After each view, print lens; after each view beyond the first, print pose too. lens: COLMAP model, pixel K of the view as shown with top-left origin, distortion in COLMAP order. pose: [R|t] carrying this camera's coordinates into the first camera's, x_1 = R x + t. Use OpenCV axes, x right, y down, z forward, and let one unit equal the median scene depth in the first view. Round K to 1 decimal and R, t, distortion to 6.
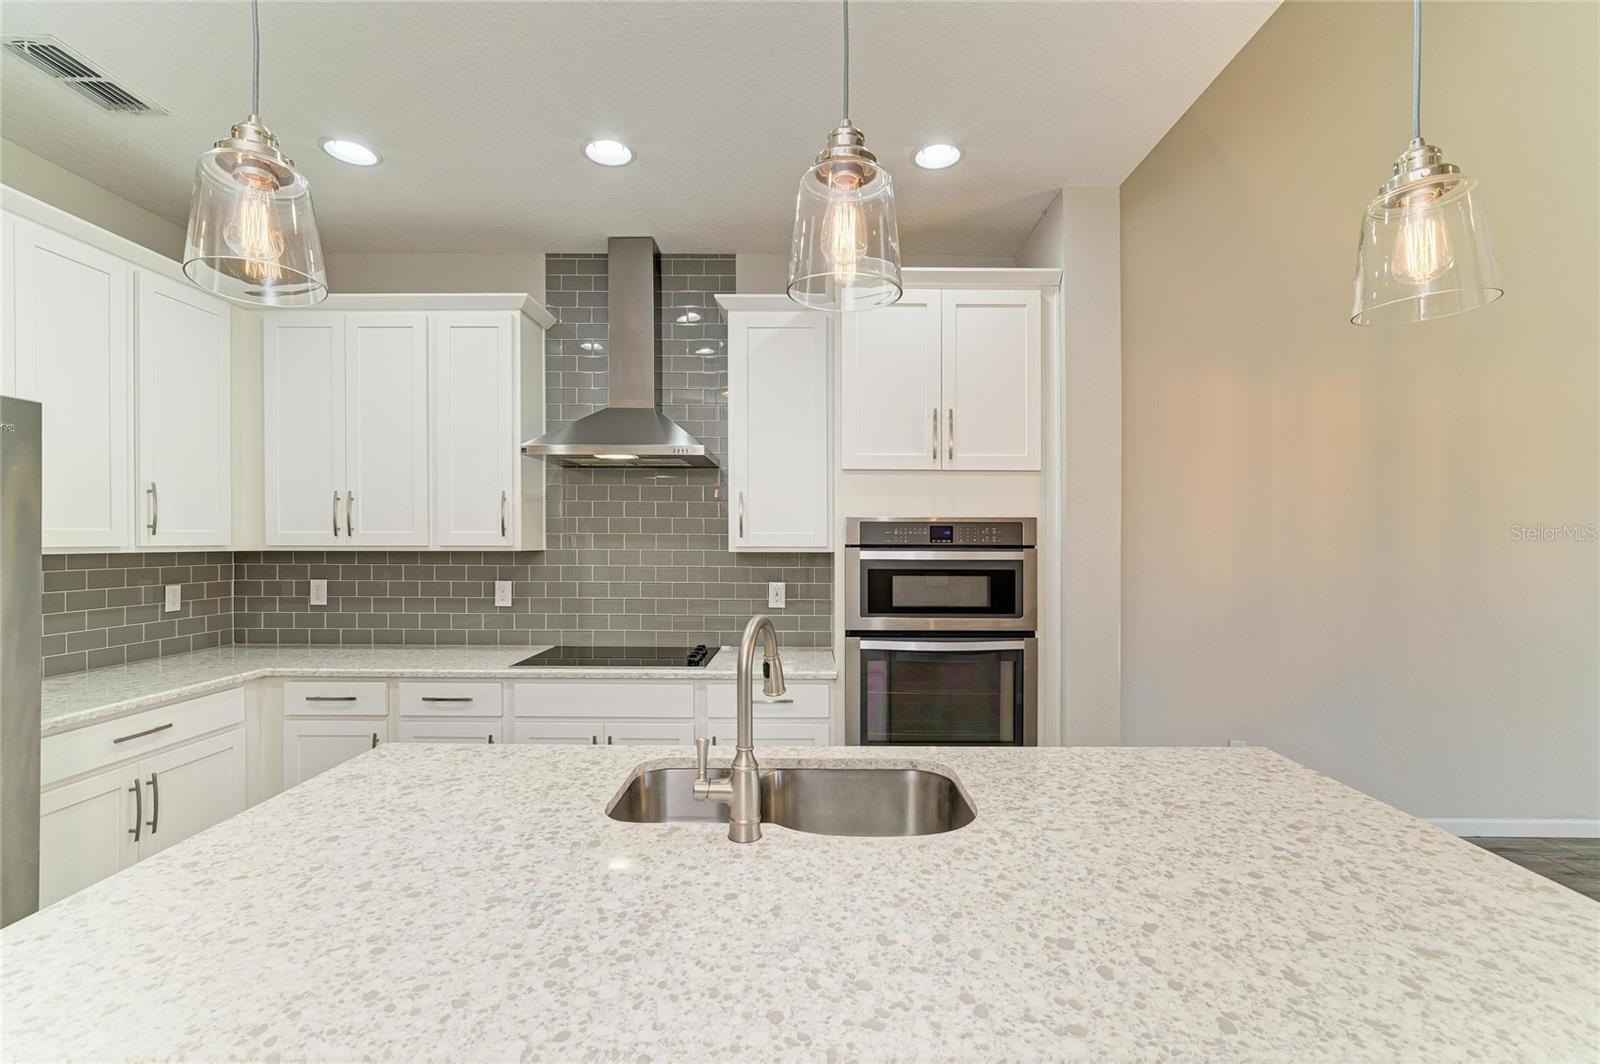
lens RADIAL K [[711.4, 0, 826.2], [0, 711.4, 545.5], [0, 0, 1]] dist [-0.013187, 0.008015]
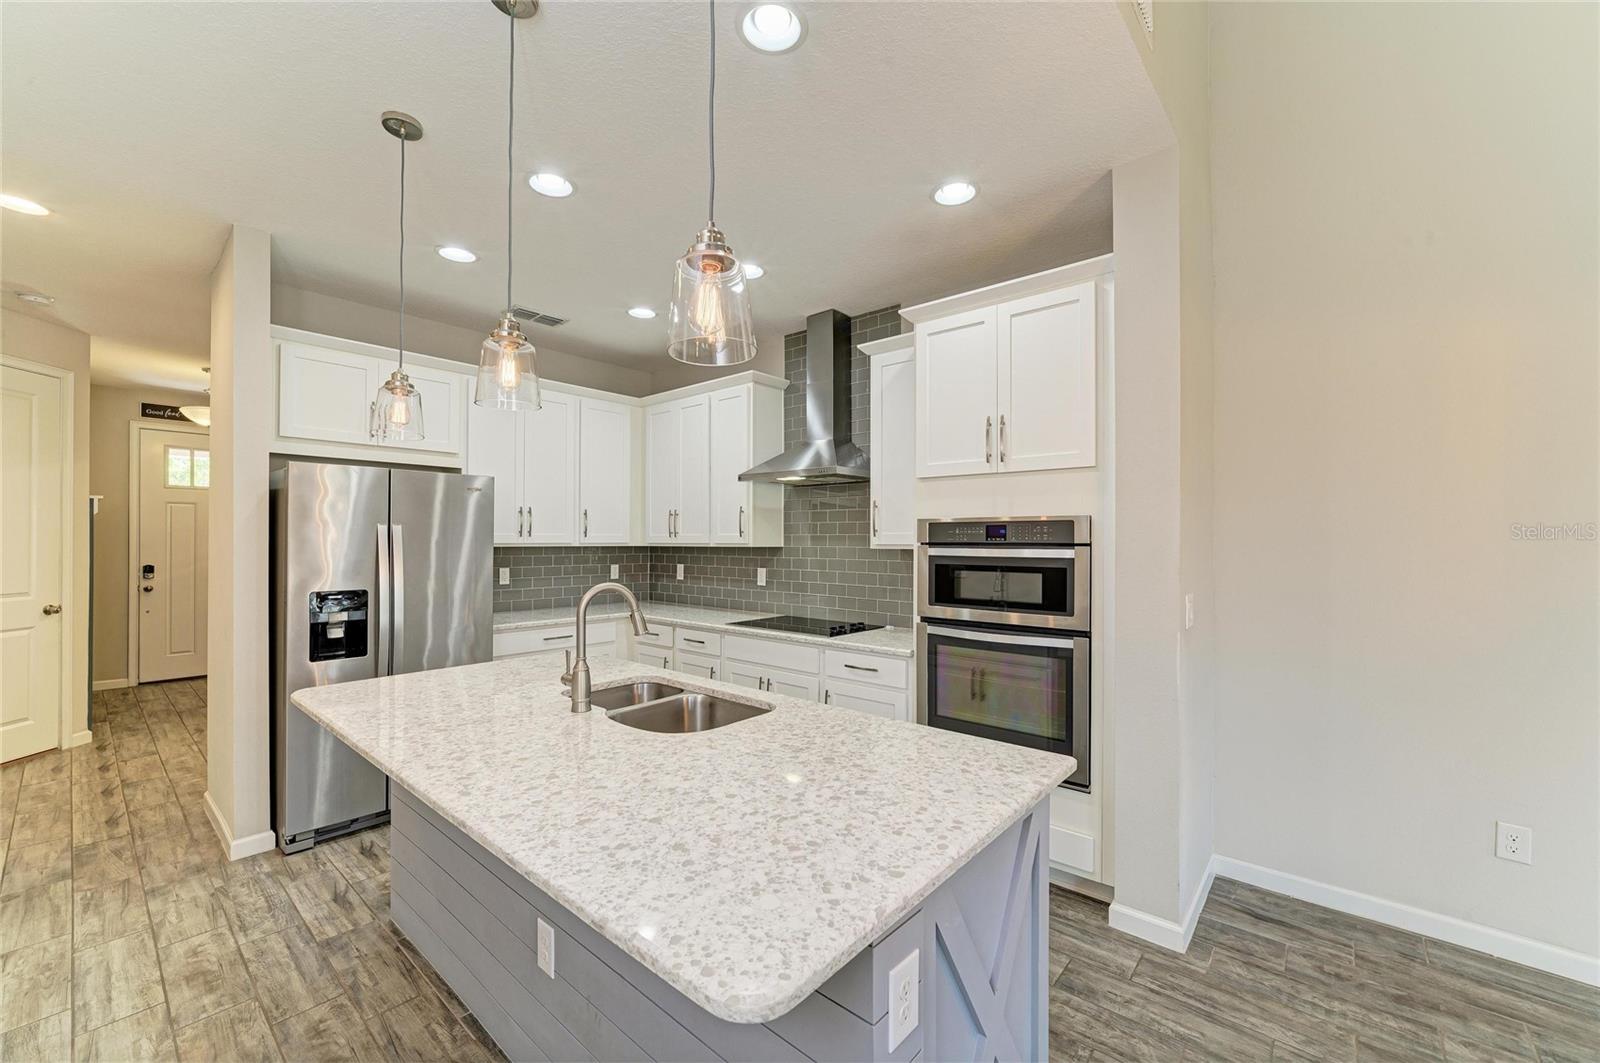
lens RADIAL K [[661.7, 0, 823.7], [0, 661.7, 537.1], [0, 0, 1]] dist [-0.013202, 0.000198]
pose [[0.752859, -0.004866, -0.658163, 0.623829], [-0.004110, 0.999918, -0.012095, 0.003689], [0.658169, 0.011811, 0.752778, 0.082005]]
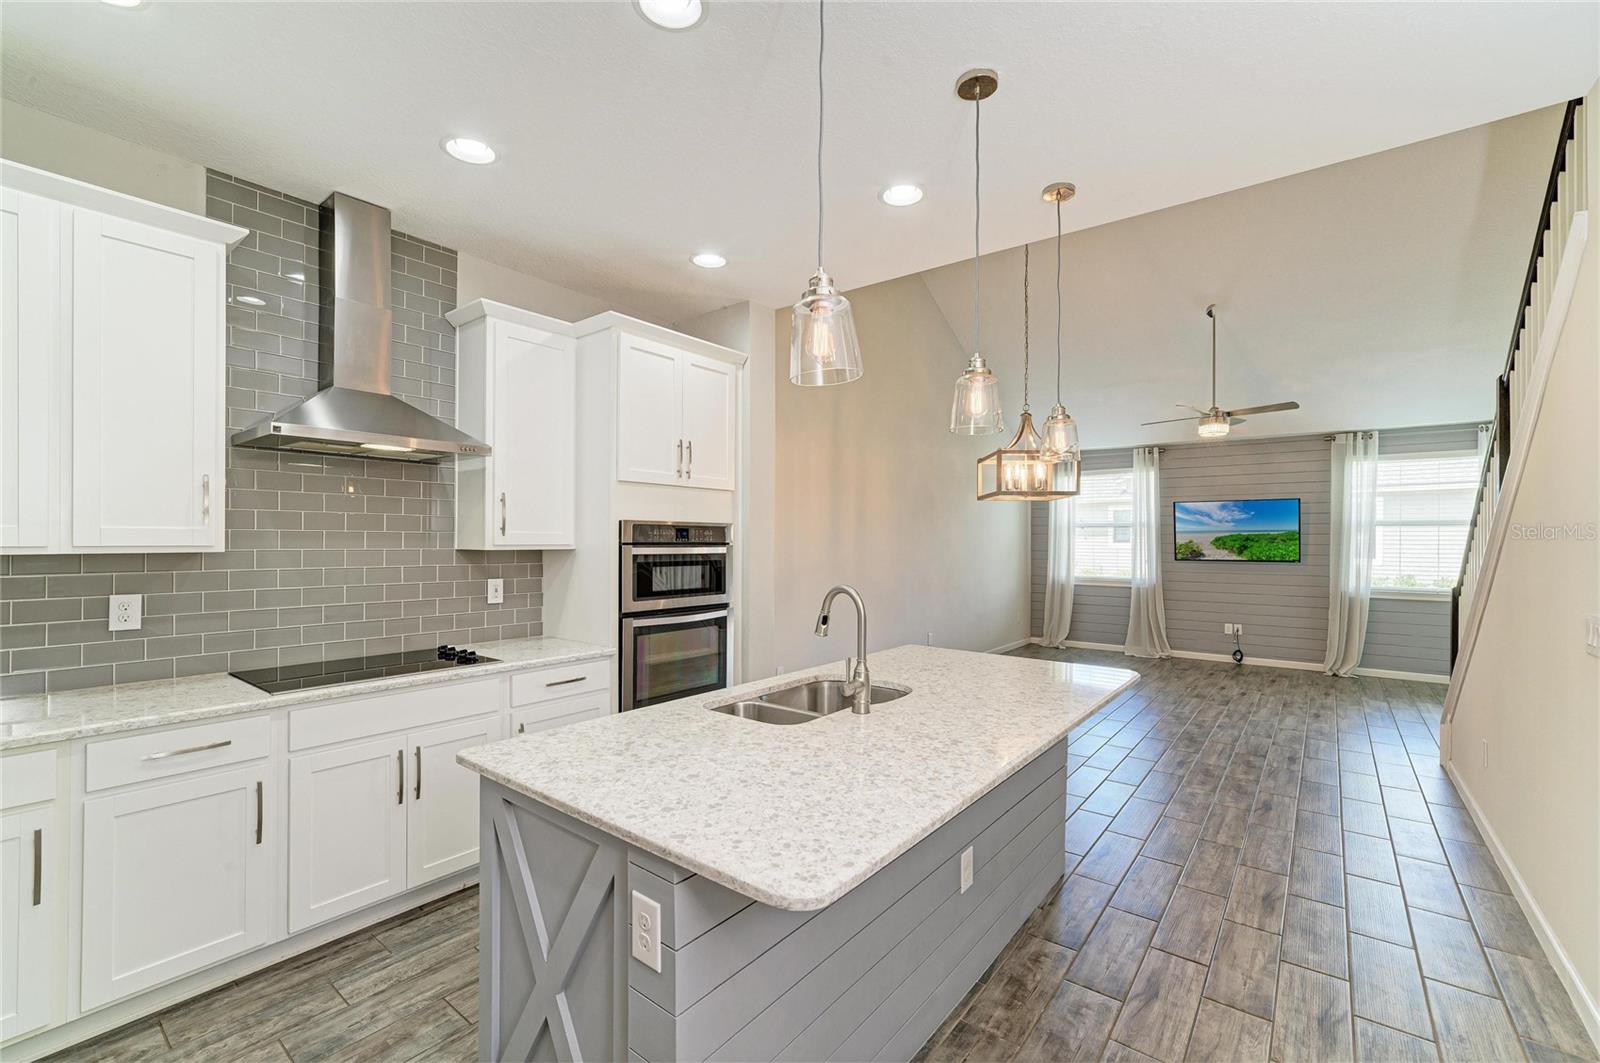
lens RADIAL K [[661.7, 0, 823.7], [0, 661.7, 537.1], [0, 0, 1]] dist [-0.013202, 0.000198]
pose [[0.611374, 0.003568, 0.791334, -0.652898], [0.003248, 0.999970, -0.007018, -0.001497], [-0.791335, 0.006861, 0.611344, 0.039956]]
